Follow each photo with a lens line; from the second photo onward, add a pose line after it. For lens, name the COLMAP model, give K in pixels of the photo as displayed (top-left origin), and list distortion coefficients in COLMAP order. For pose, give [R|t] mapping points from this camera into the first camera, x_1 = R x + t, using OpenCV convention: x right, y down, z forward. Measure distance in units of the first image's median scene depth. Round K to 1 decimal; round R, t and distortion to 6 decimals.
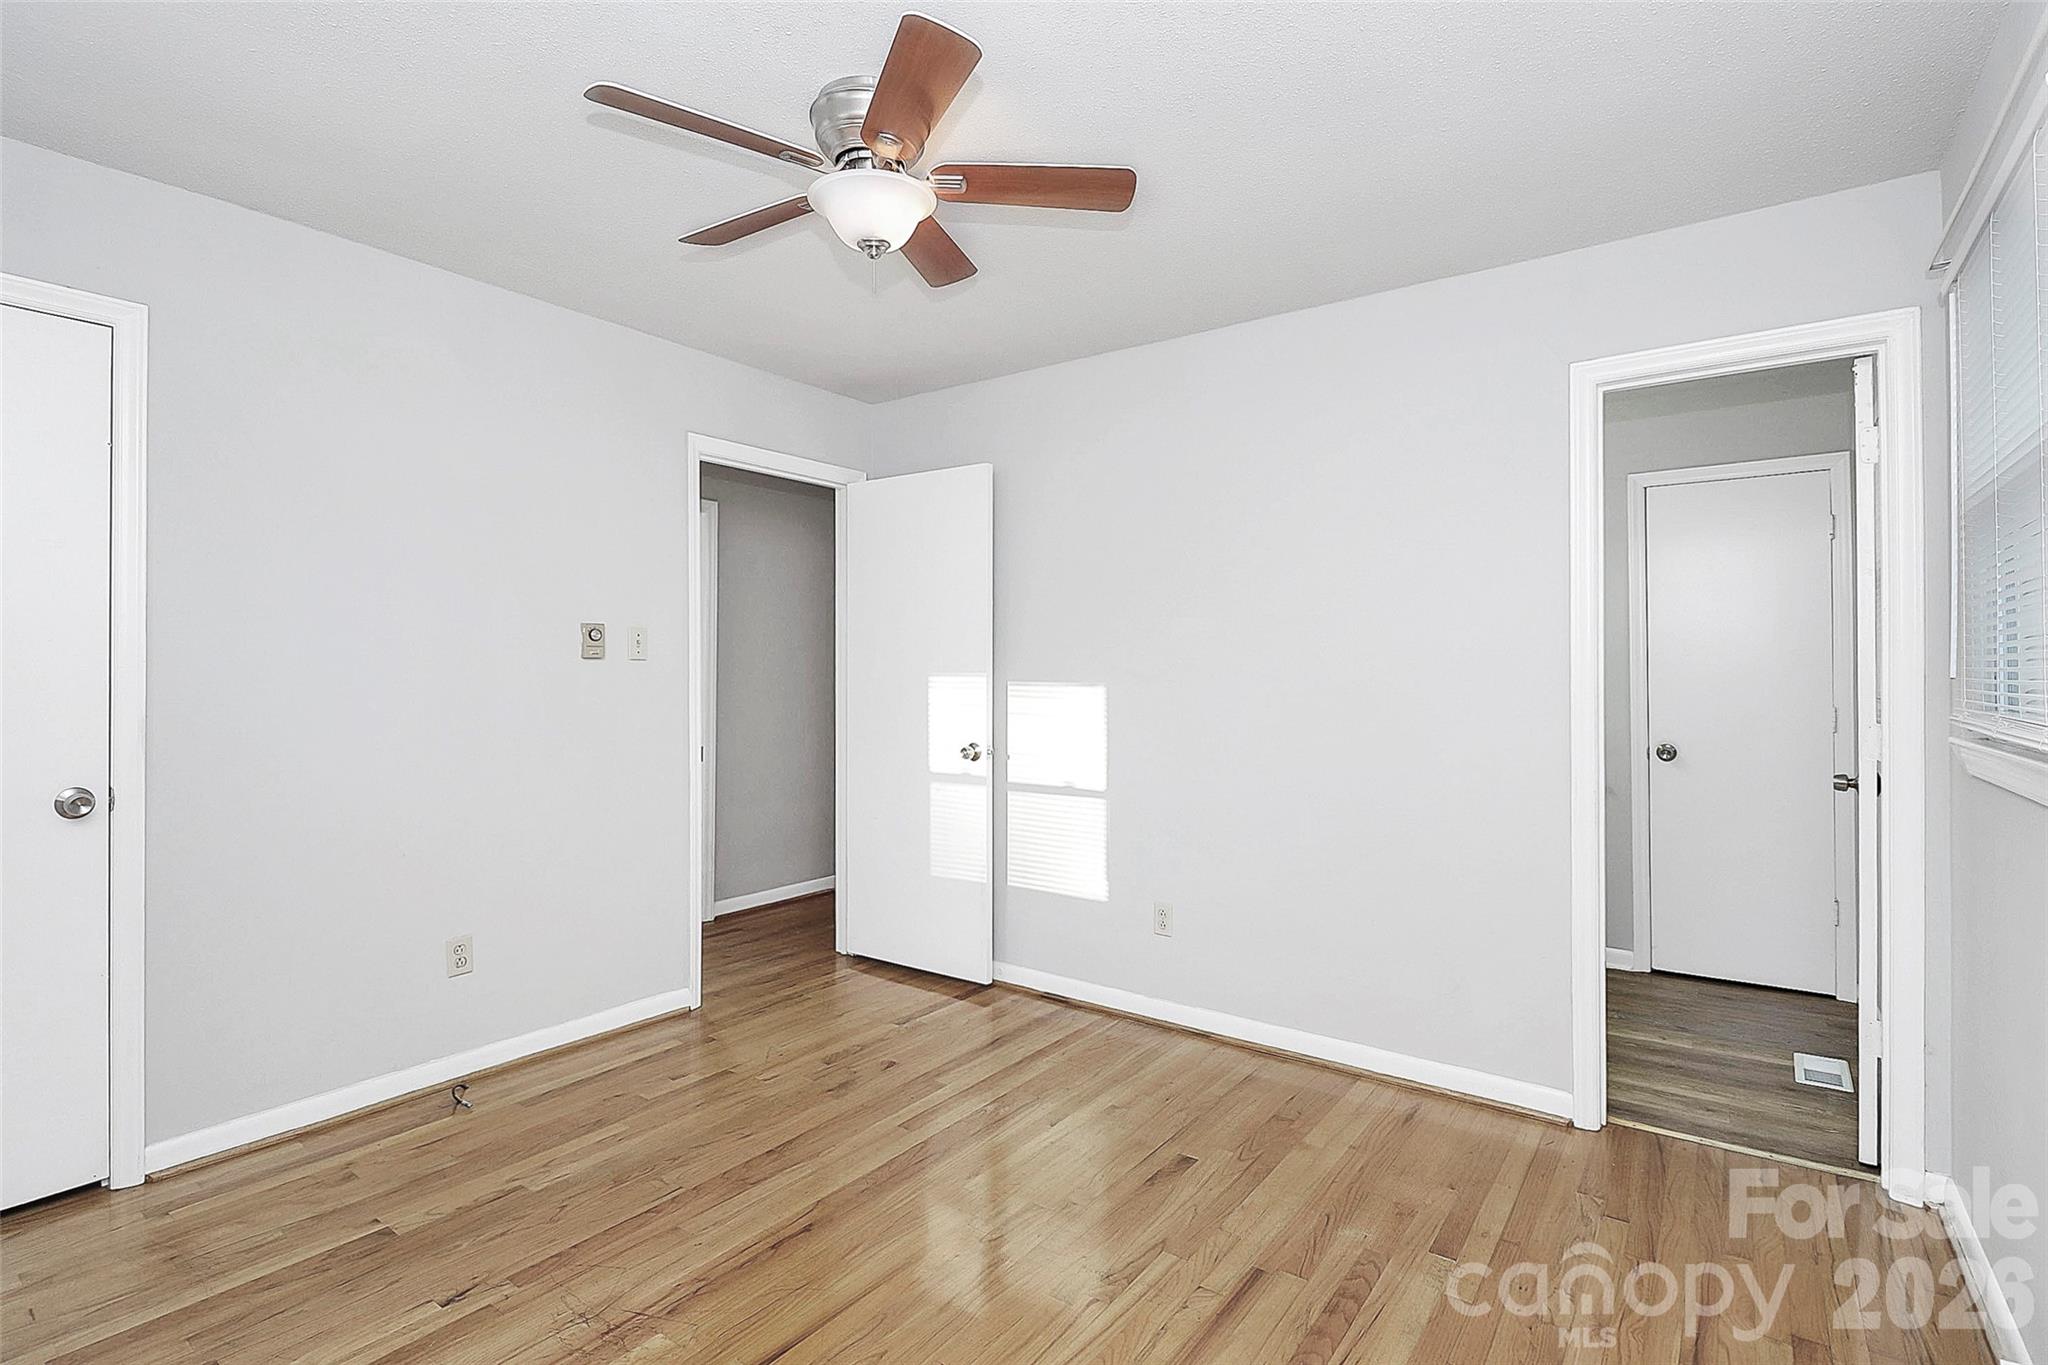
lens RADIAL K [[961.9, 0, 1006.5], [0, 961.9, 676.4], [0, 0, 1]] dist [-0.004972, -0.000476]
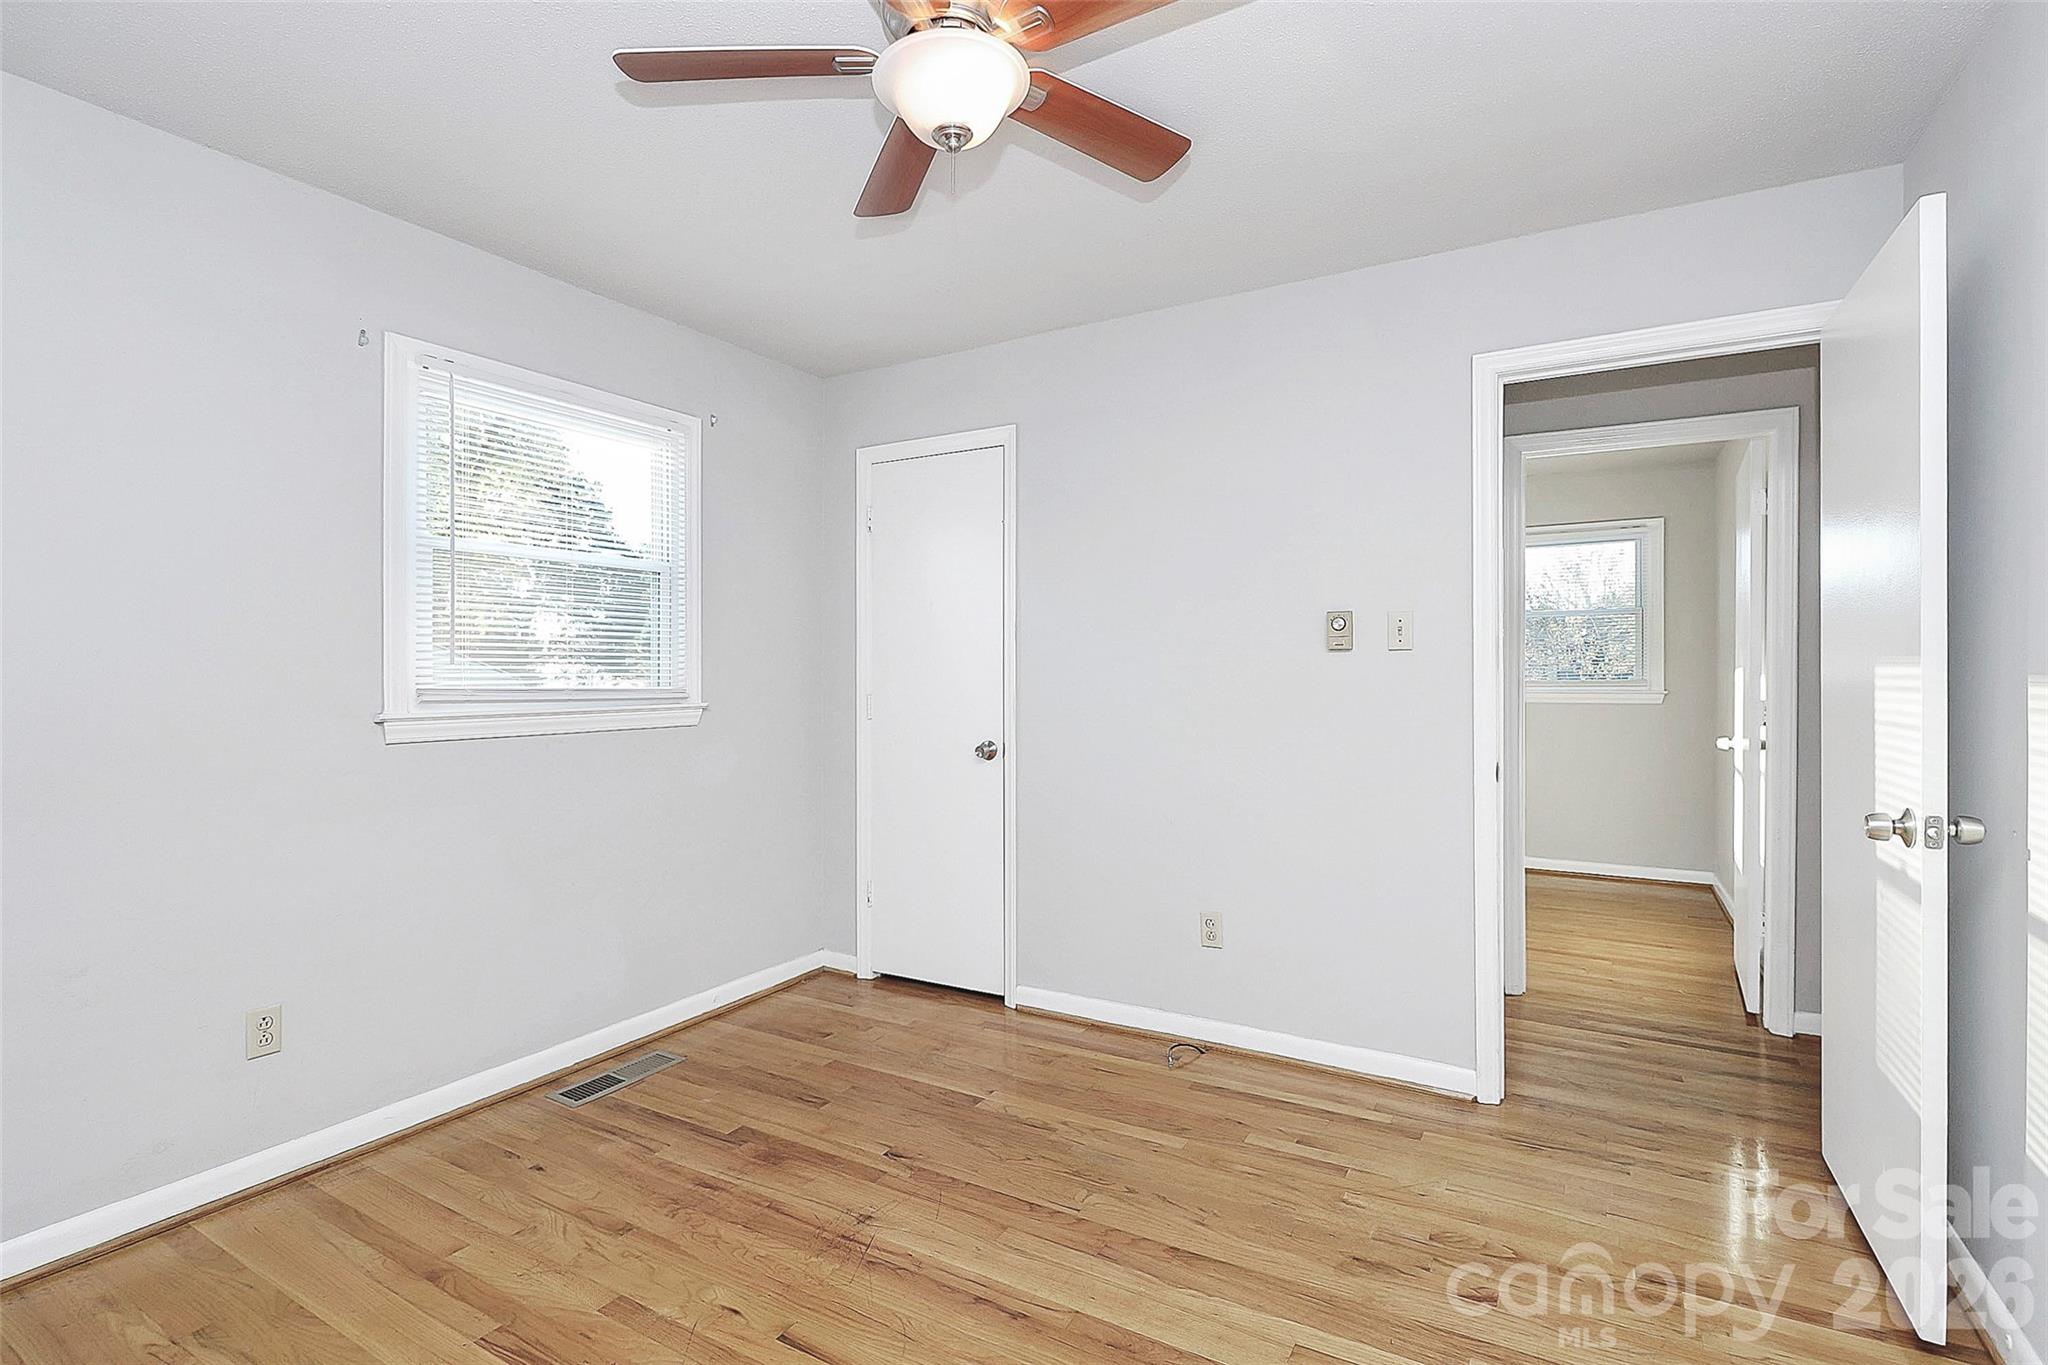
lens RADIAL K [[961.9, 0, 1068.8], [0, 961.9, 678.9], [0, 0, 1]] dist [-0.004972, -0.000476]
pose [[0.146891, 0.004331, -0.989143, 0.470966], [-0.004658, 0.999982, 0.003686, 0.006500], [0.989142, 0.004066, 0.146908, 0.680432]]
